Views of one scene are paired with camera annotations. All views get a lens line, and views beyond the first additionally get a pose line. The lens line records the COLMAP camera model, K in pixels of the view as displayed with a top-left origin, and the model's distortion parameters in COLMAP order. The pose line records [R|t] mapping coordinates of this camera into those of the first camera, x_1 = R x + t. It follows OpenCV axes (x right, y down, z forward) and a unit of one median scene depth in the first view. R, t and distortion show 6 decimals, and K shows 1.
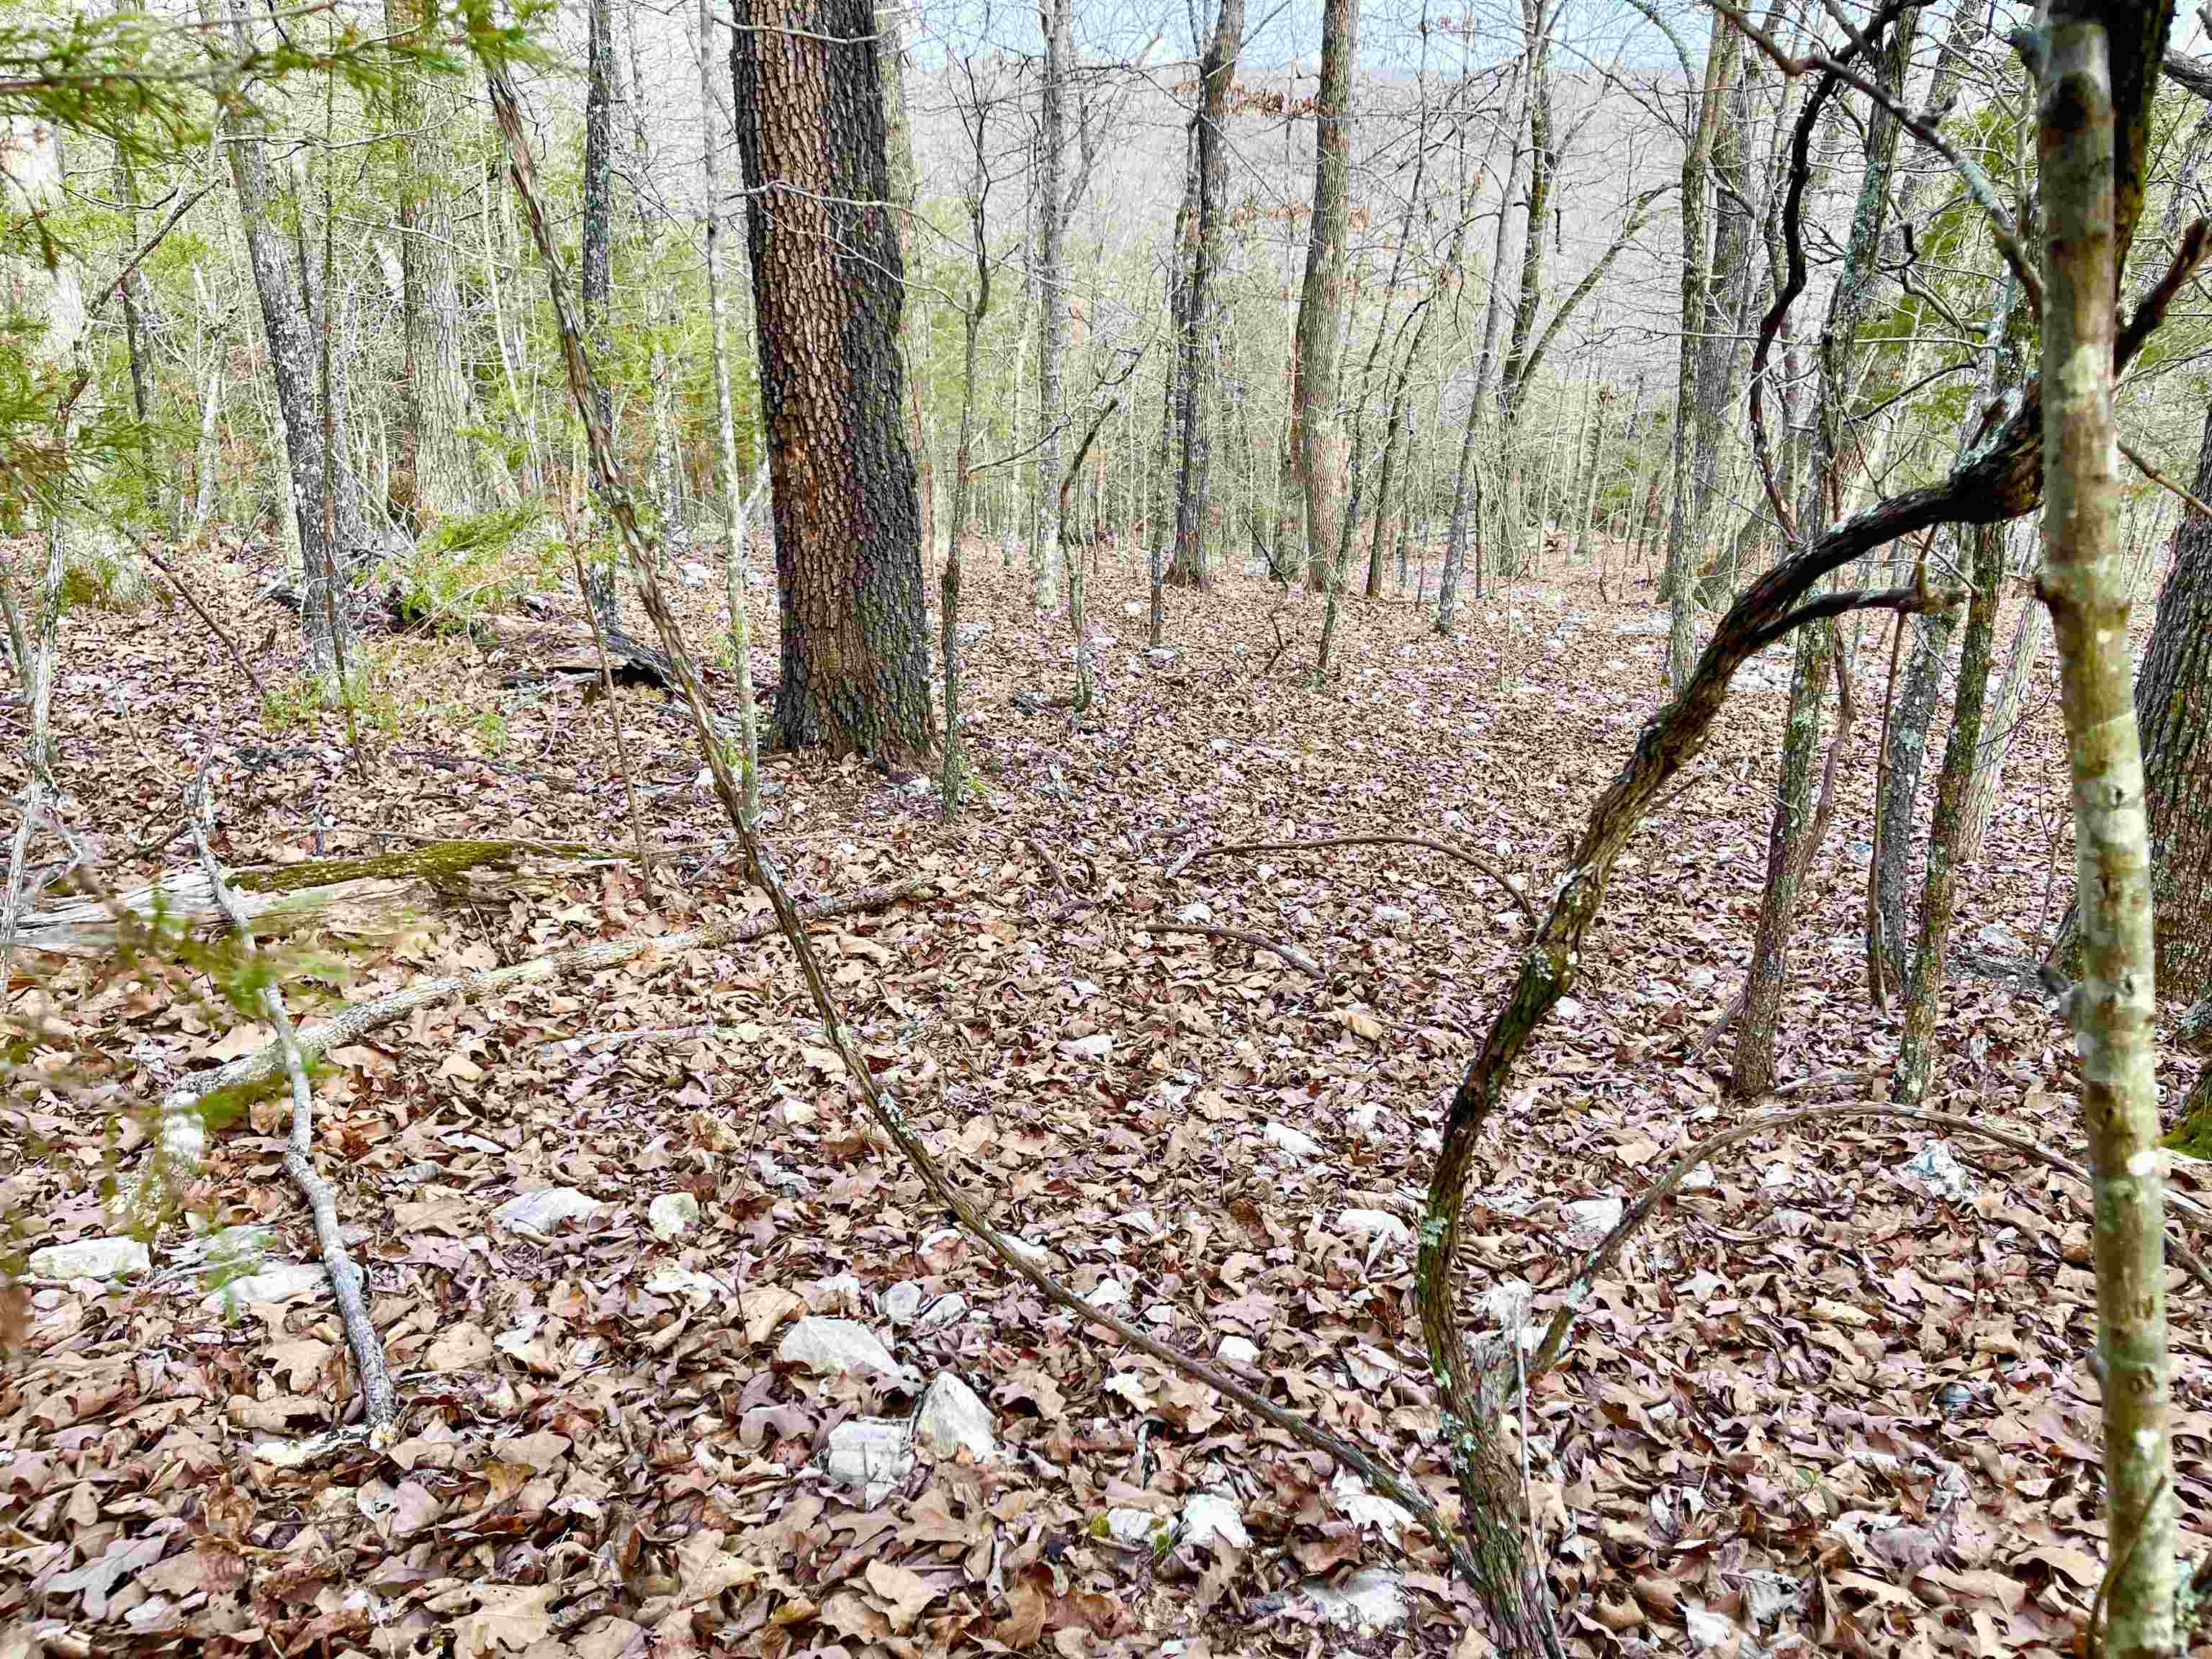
lens RADIAL K [[1651.1, 0, 1113.3], [0, 1651.1, 826.1], [0, 0, 1]] dist [0.075537, -0.102020]
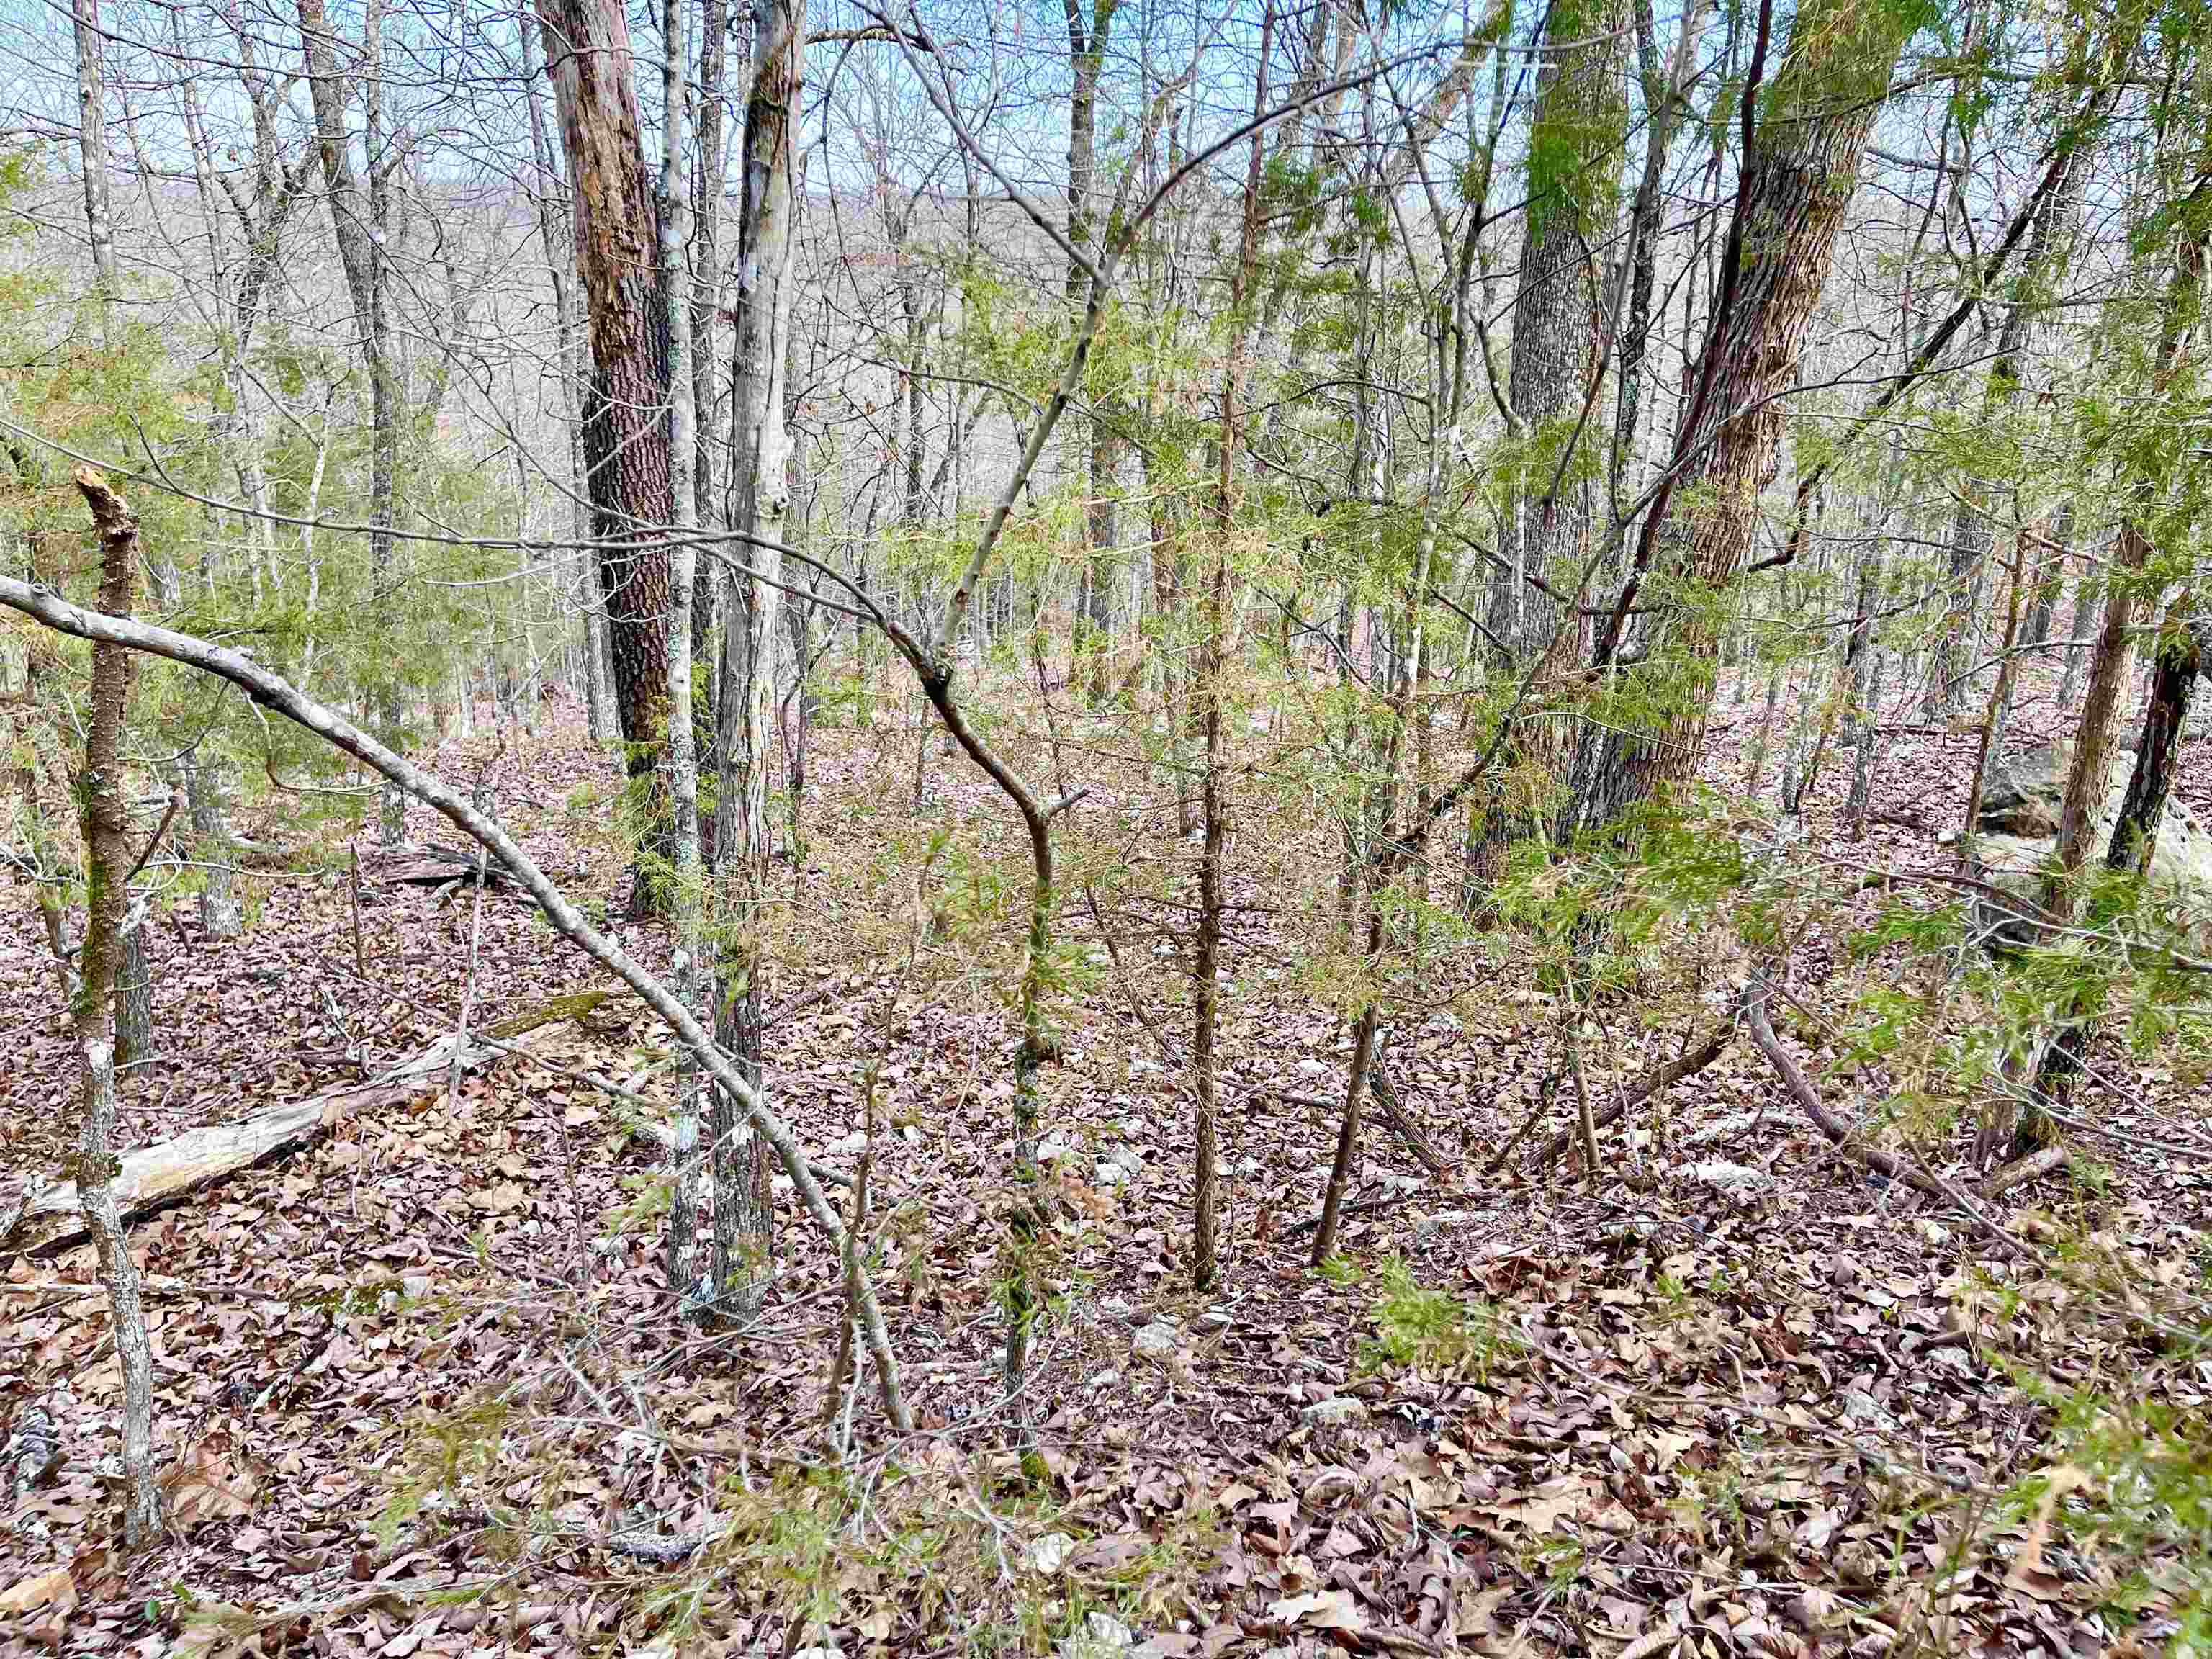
lens RADIAL K [[1651.1, 0, 1123.8], [0, 1651.1, 827.2], [0, 0, 1]] dist [0.075537, -0.102020]
pose [[0.927443, -0.128359, 0.351246, -0.439402], [0.149526, 0.988184, -0.033694, -0.016911], [-0.342771, 0.083770, 0.935677, -0.625106]]
